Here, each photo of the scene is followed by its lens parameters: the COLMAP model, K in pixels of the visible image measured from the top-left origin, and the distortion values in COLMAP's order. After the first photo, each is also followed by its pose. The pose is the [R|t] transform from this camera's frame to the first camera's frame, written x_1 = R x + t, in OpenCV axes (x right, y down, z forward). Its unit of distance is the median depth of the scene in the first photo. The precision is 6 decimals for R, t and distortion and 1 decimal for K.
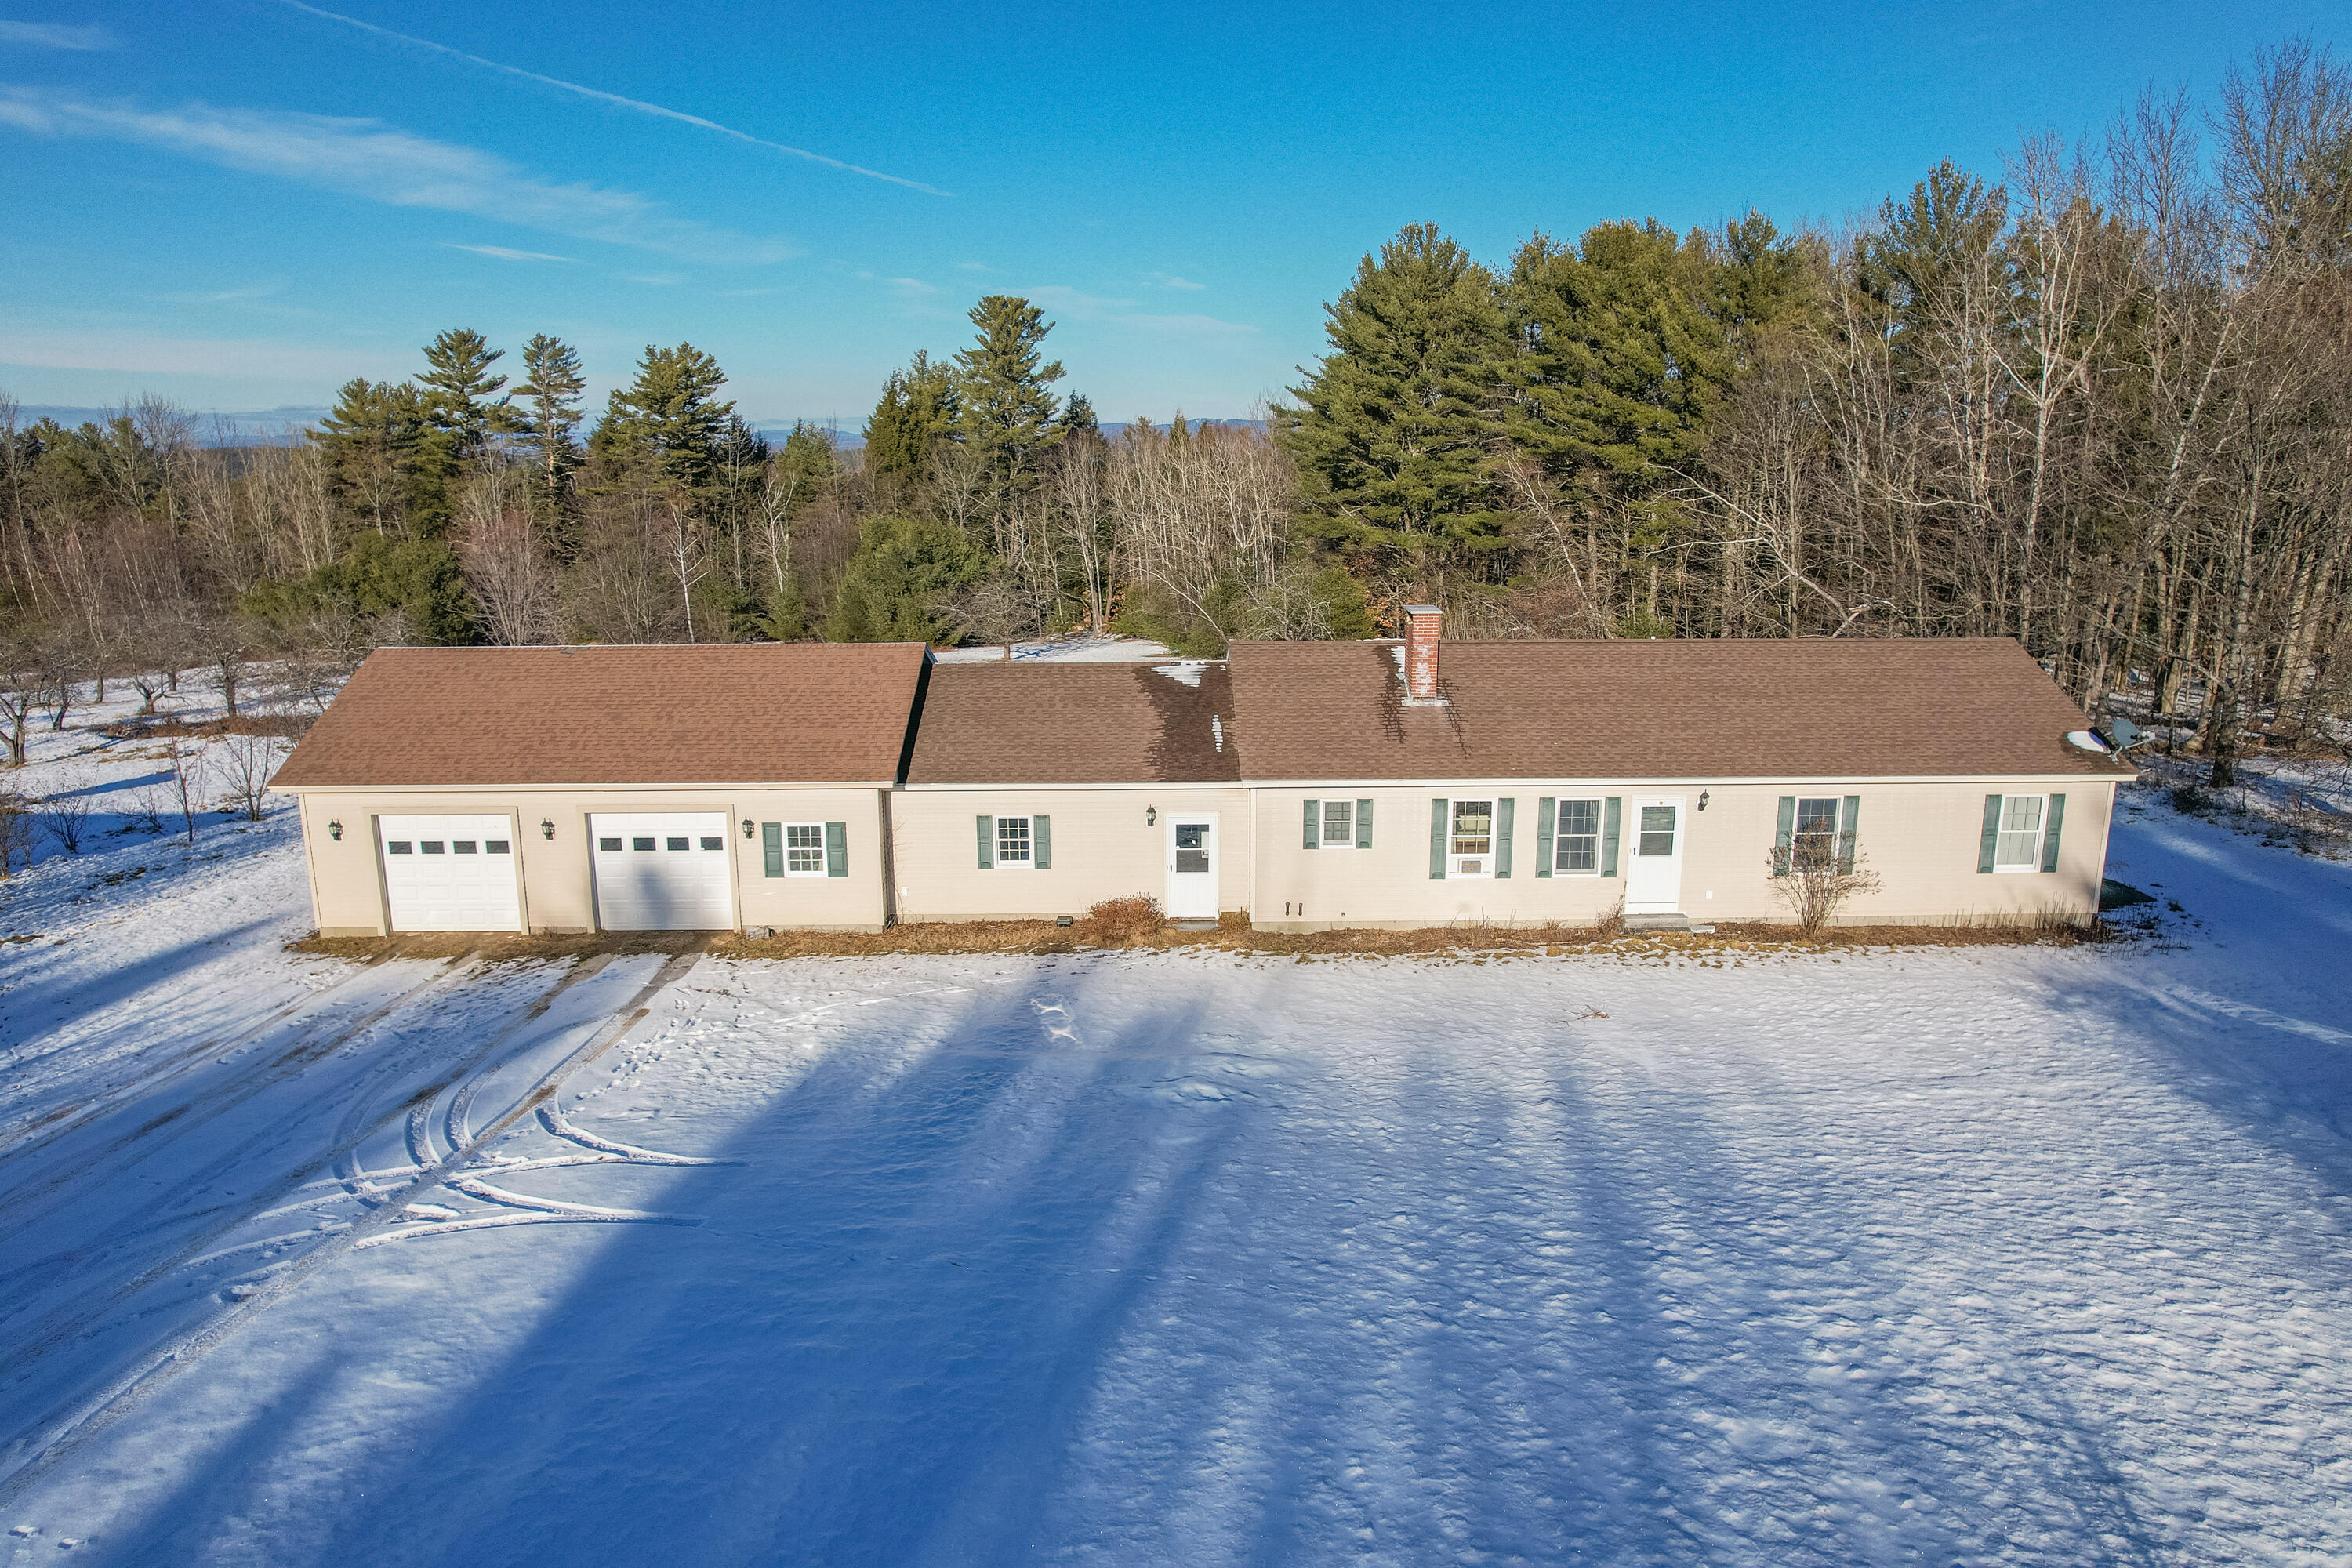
lens RADIAL K [[1504.8, 0, 1175.1], [0, 1504.8, 782.2], [0, 0, 1]] dist [-0.042756, 0.006808]
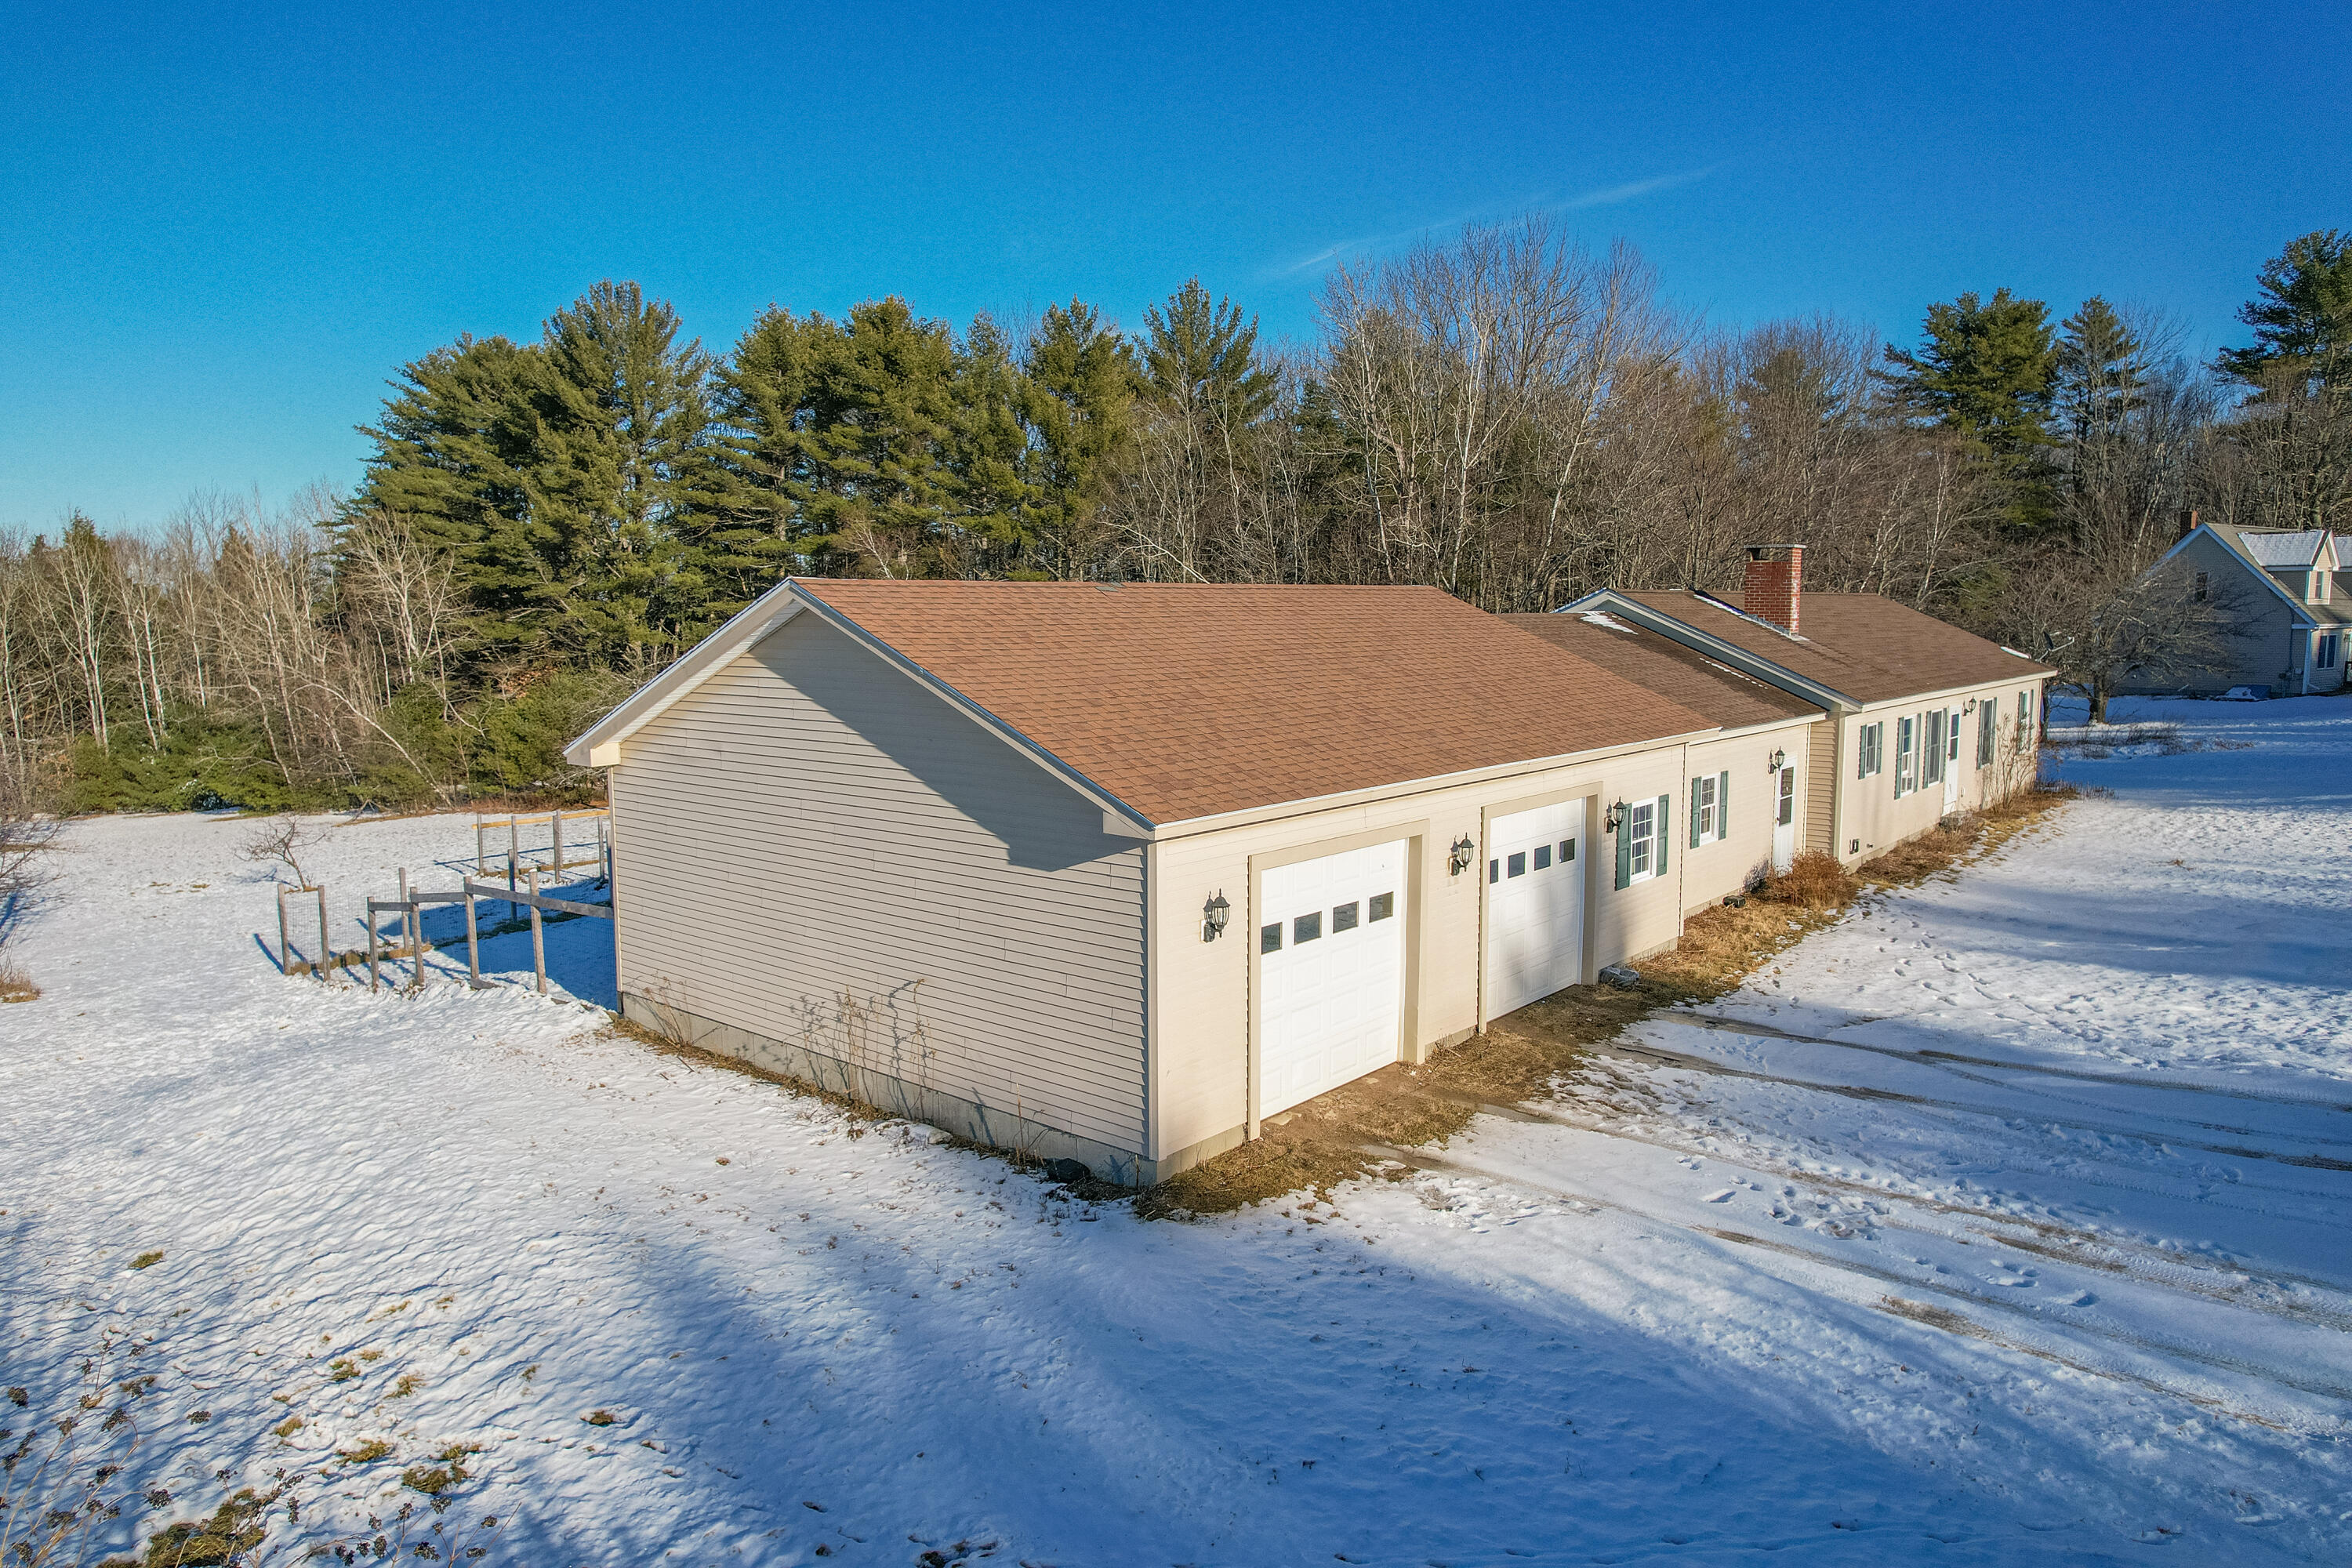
lens RADIAL K [[1504.8, 0, 1176.3], [0, 1504.8, 784.4], [0, 0, 1]] dist [-0.042756, 0.006808]
pose [[0.650798, -0.085691, 0.754400, -0.896170], [0.173875, 0.984026, -0.038223, 0.008811], [-0.739074, 0.156046, 0.655301, 0.702486]]
